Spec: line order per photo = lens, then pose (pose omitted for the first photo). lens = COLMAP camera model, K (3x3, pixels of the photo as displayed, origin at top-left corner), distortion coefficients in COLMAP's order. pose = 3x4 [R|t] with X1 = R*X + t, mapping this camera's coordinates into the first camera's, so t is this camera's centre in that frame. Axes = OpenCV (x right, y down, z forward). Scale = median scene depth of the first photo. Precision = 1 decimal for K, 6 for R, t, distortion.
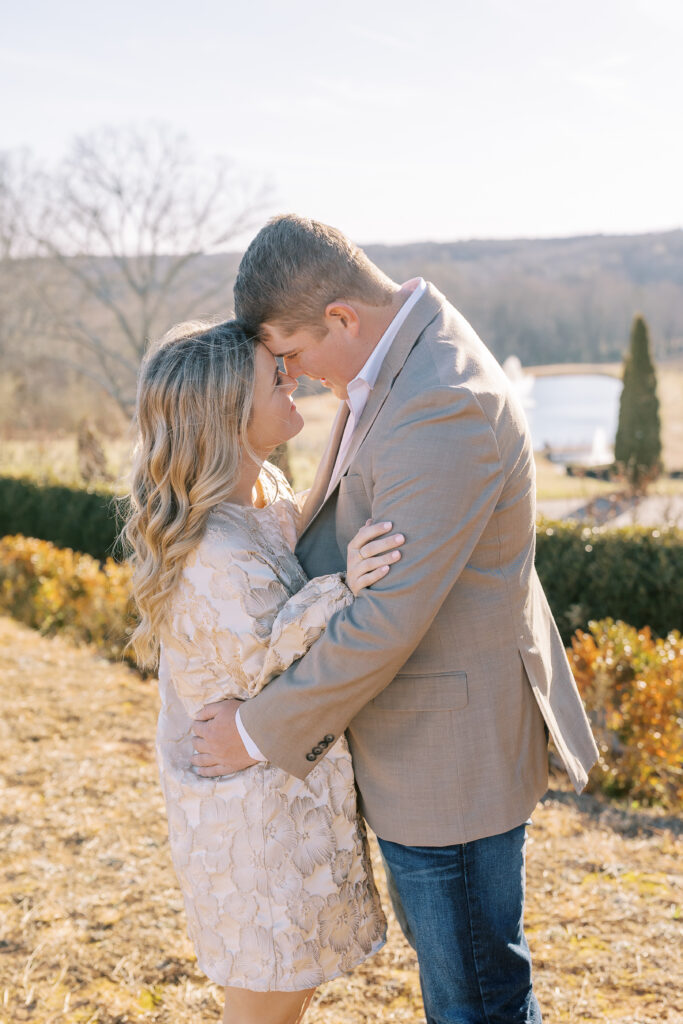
lens RADIAL K [[1282.1, 0, 341.5], [0, 1282.1, 475.2], [0, 0, 1]] dist [-0.004294, 0.019915]
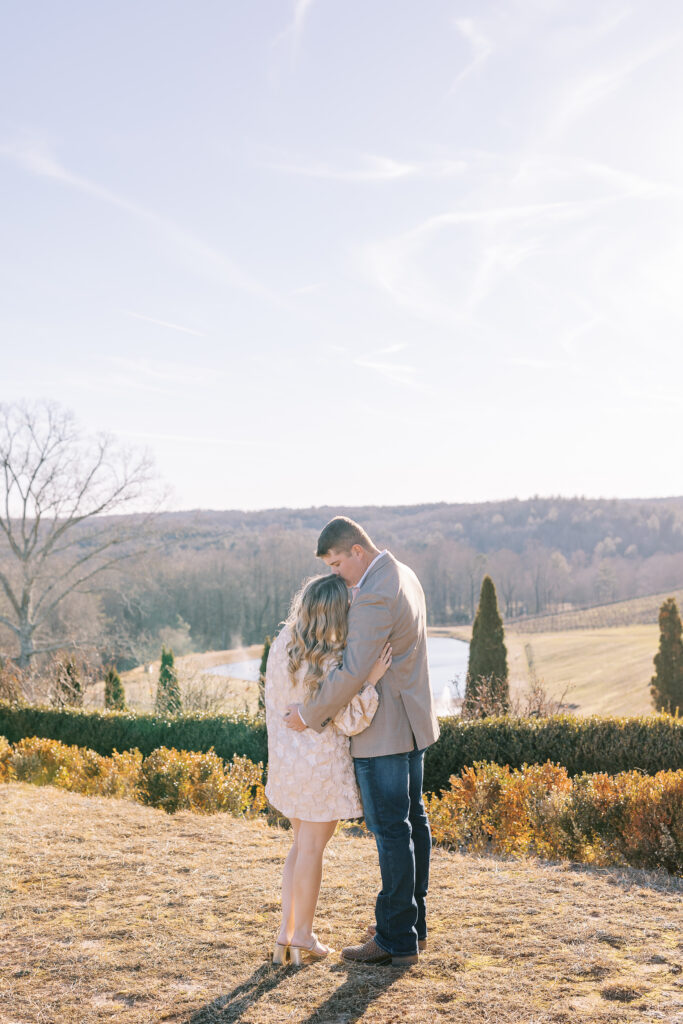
lens RADIAL K [[1222.2, 0, 351.9], [0, 1222.2, 489.0], [0, 0, 1]] dist [0.003410, 0.034015]
pose [[0.992718, 0.011145, 0.119945, -0.097625], [0.012659, 0.980547, -0.195877, 0.057197], [-0.119795, 0.195969, 0.973265, -0.367380]]
